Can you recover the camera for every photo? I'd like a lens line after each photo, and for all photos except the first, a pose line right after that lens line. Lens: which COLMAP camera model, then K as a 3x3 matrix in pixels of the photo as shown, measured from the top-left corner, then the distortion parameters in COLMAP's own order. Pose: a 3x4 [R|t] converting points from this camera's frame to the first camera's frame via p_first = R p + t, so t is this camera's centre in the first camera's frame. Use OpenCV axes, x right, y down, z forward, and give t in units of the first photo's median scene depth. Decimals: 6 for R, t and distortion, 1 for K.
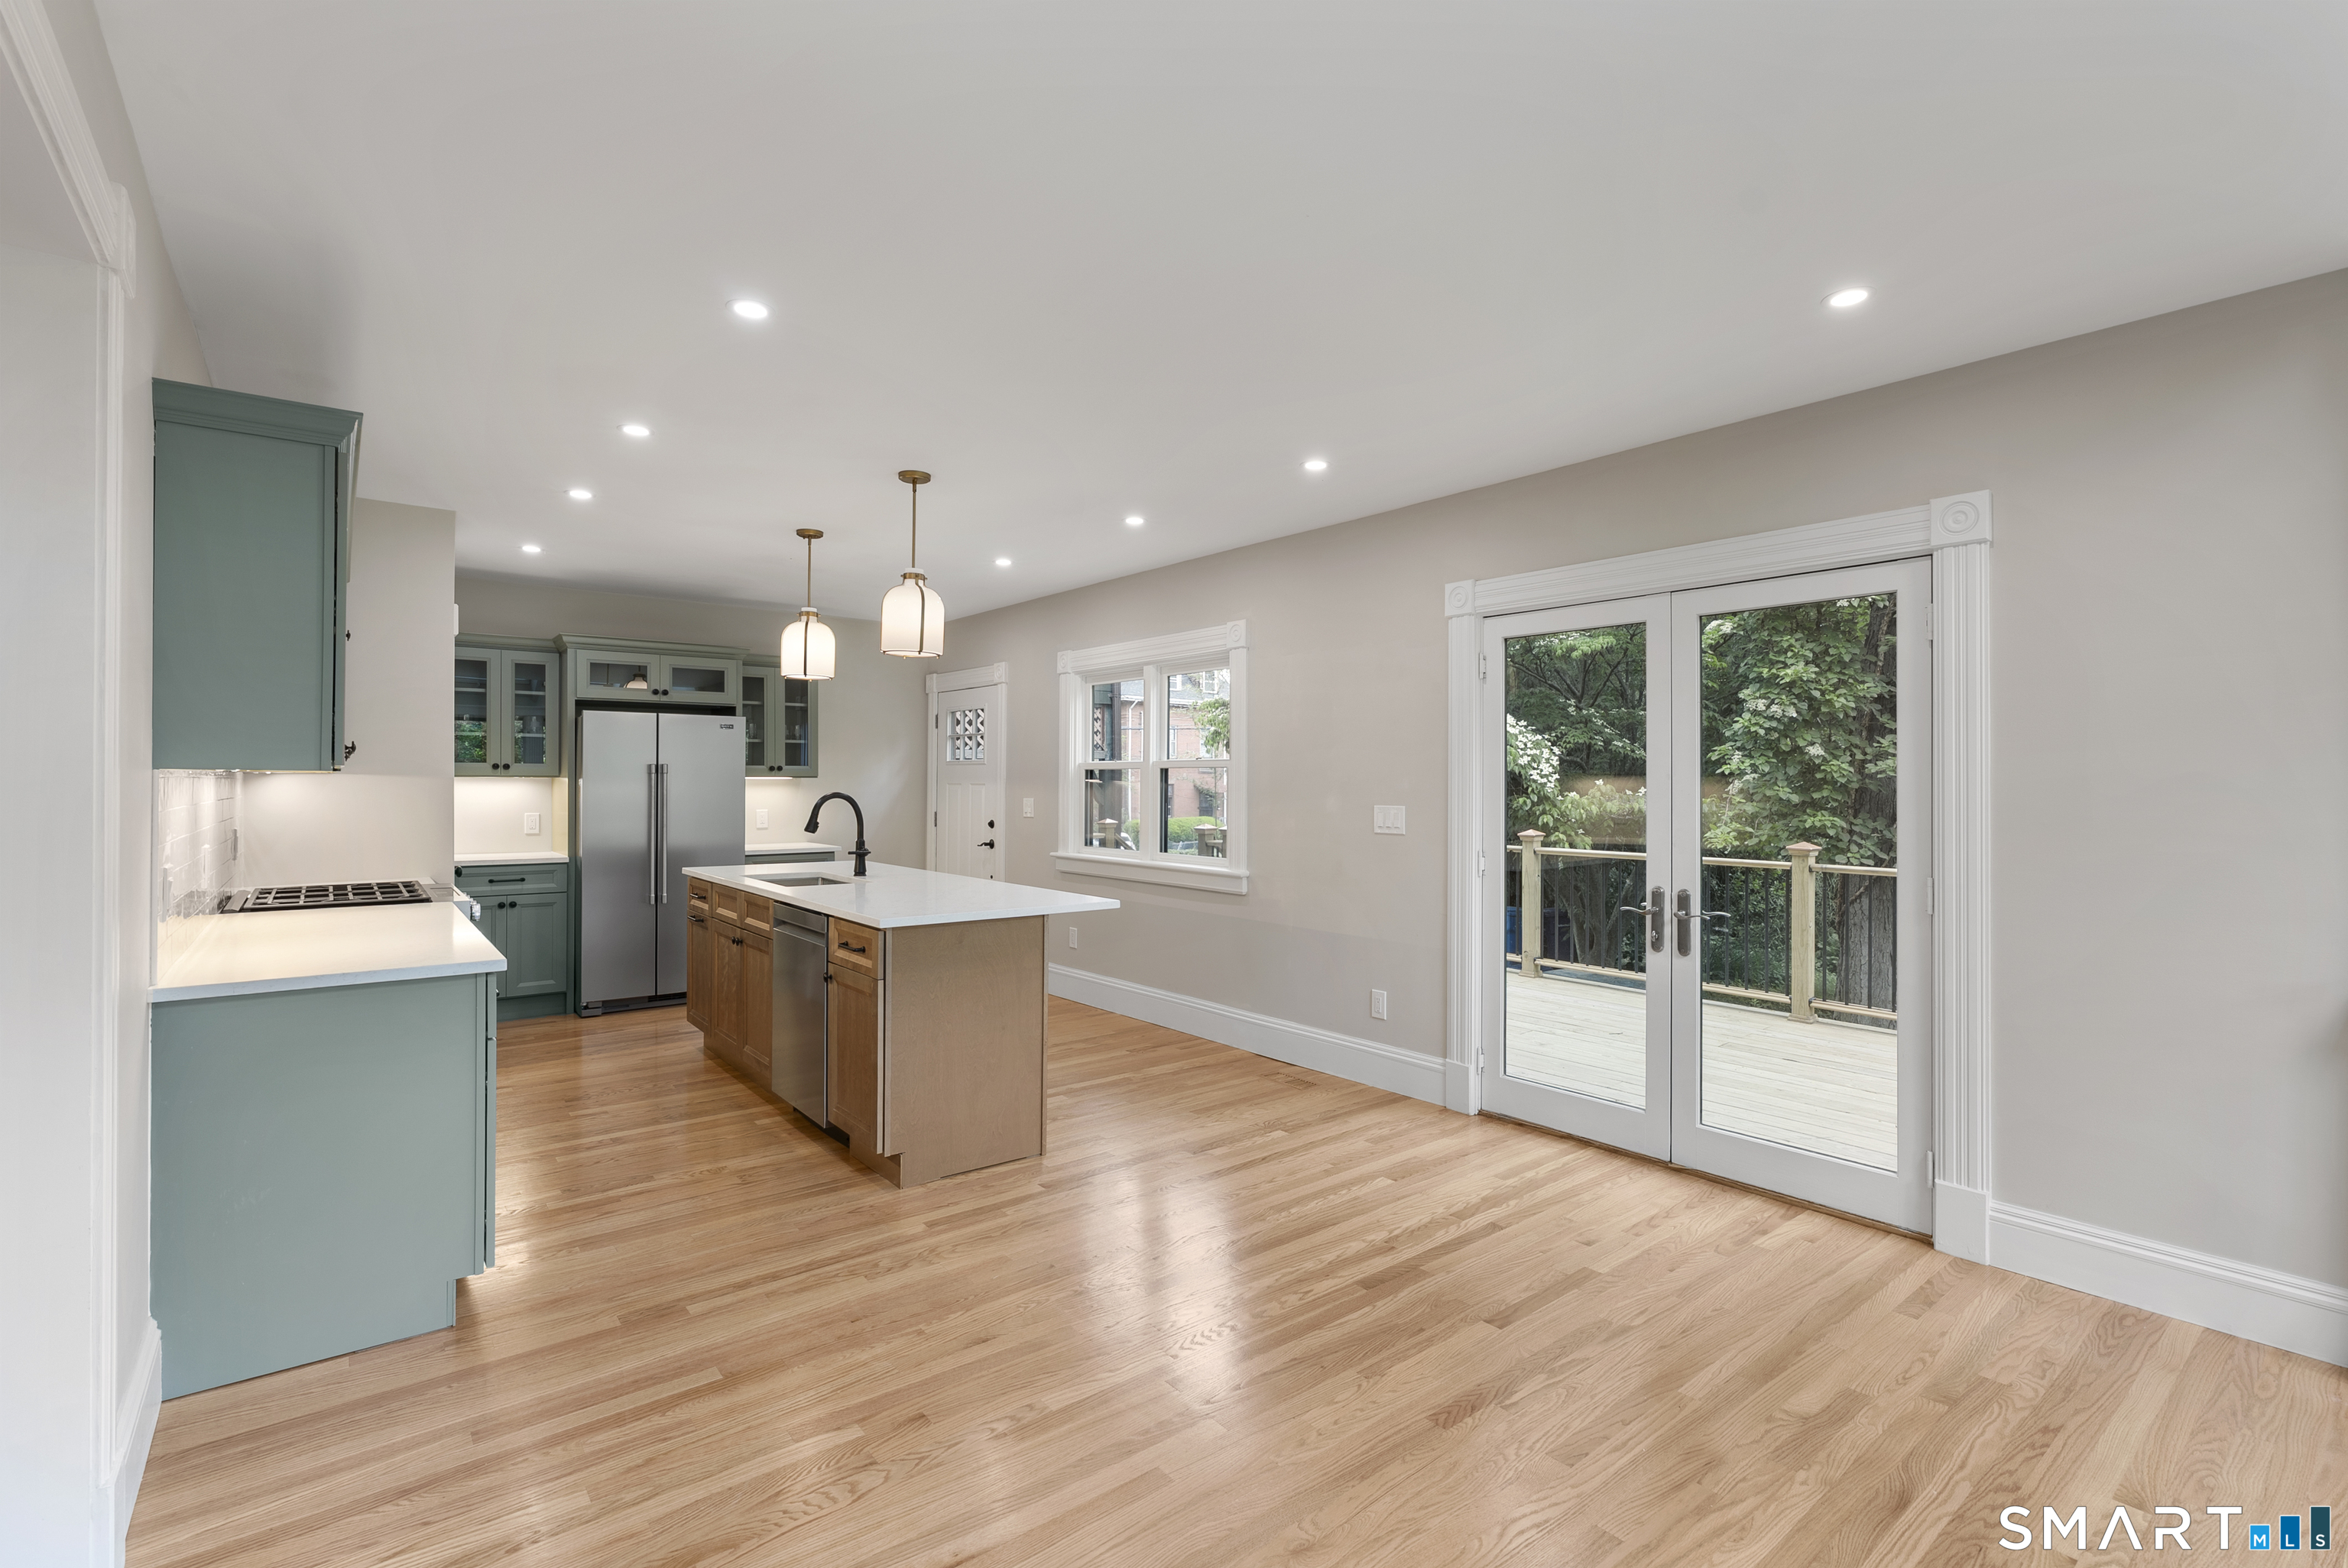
lens RADIAL K [[1066.0, 0, 1171.7], [0, 1066.0, 774.7], [0, 0, 1]] dist [0.001451, 0.000680]
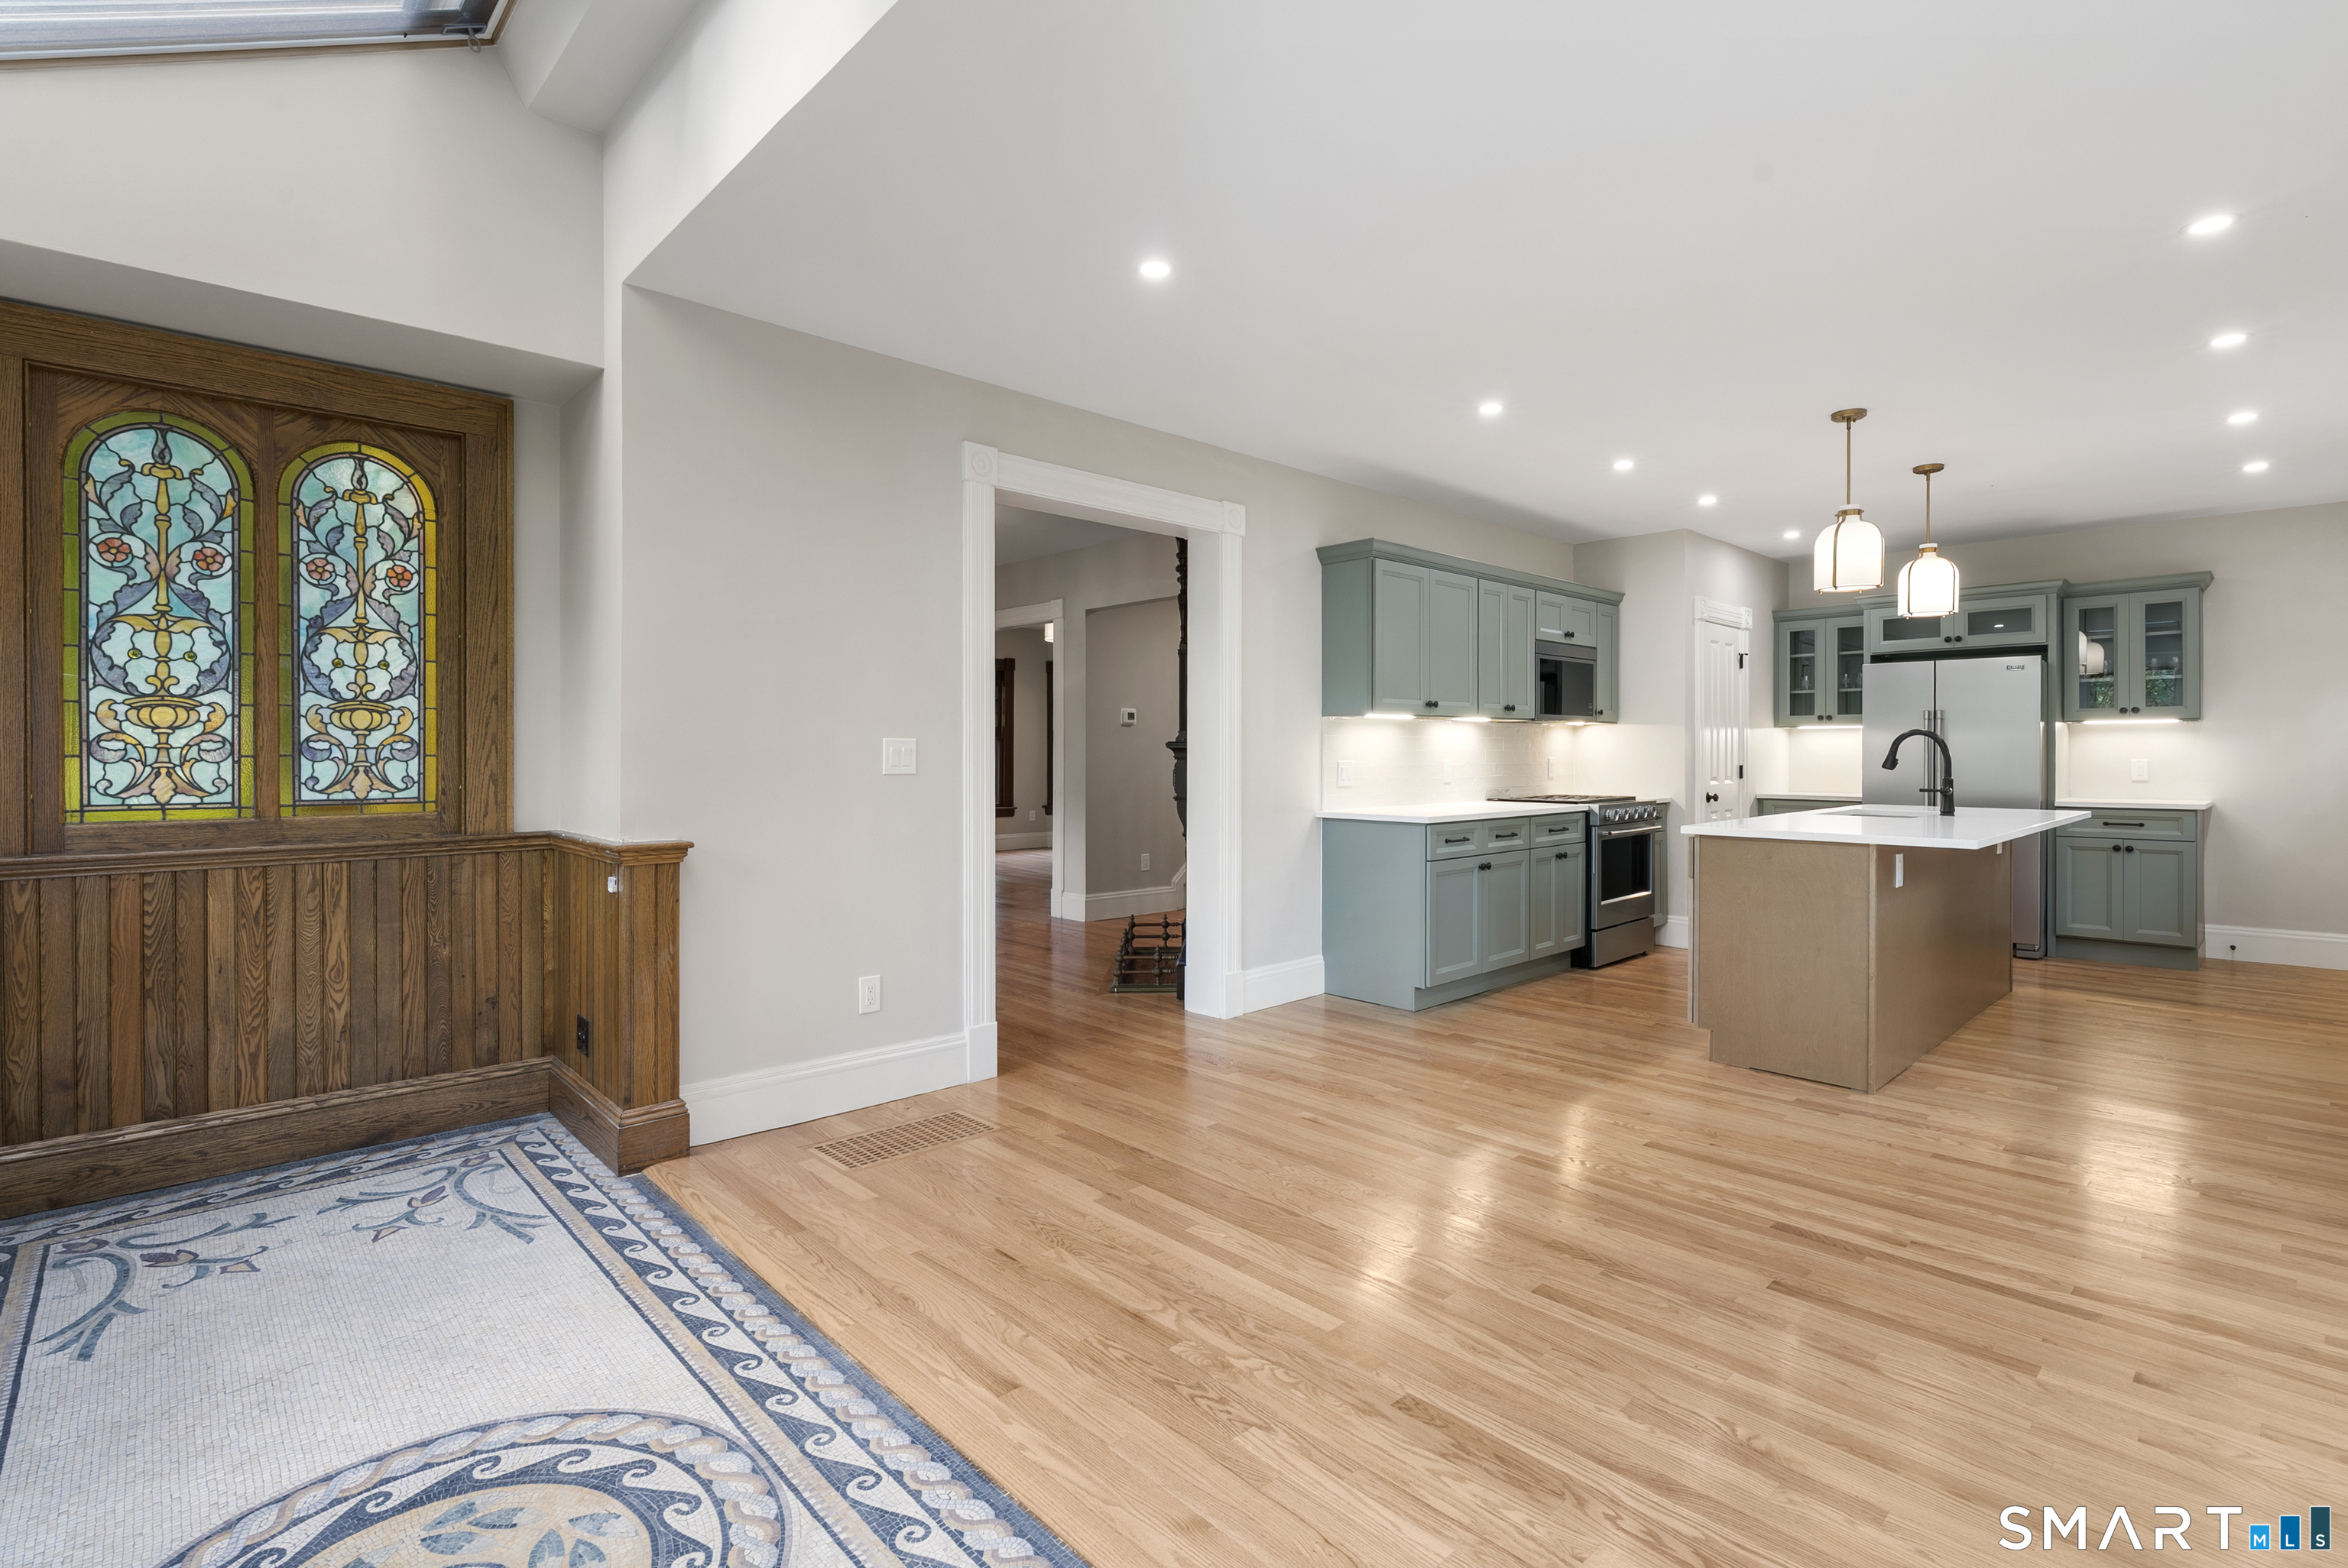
lens RADIAL K [[1066.0, 0, 1171.7], [0, 1066.0, 774.7], [0, 0, 1]] dist [0.001451, 0.000680]
pose [[0.082536, 0.017860, -0.996428, 0.887433], [0.010639, 0.999767, 0.018802, 0.046517], [0.996531, -0.012153, 0.082327, 0.325471]]
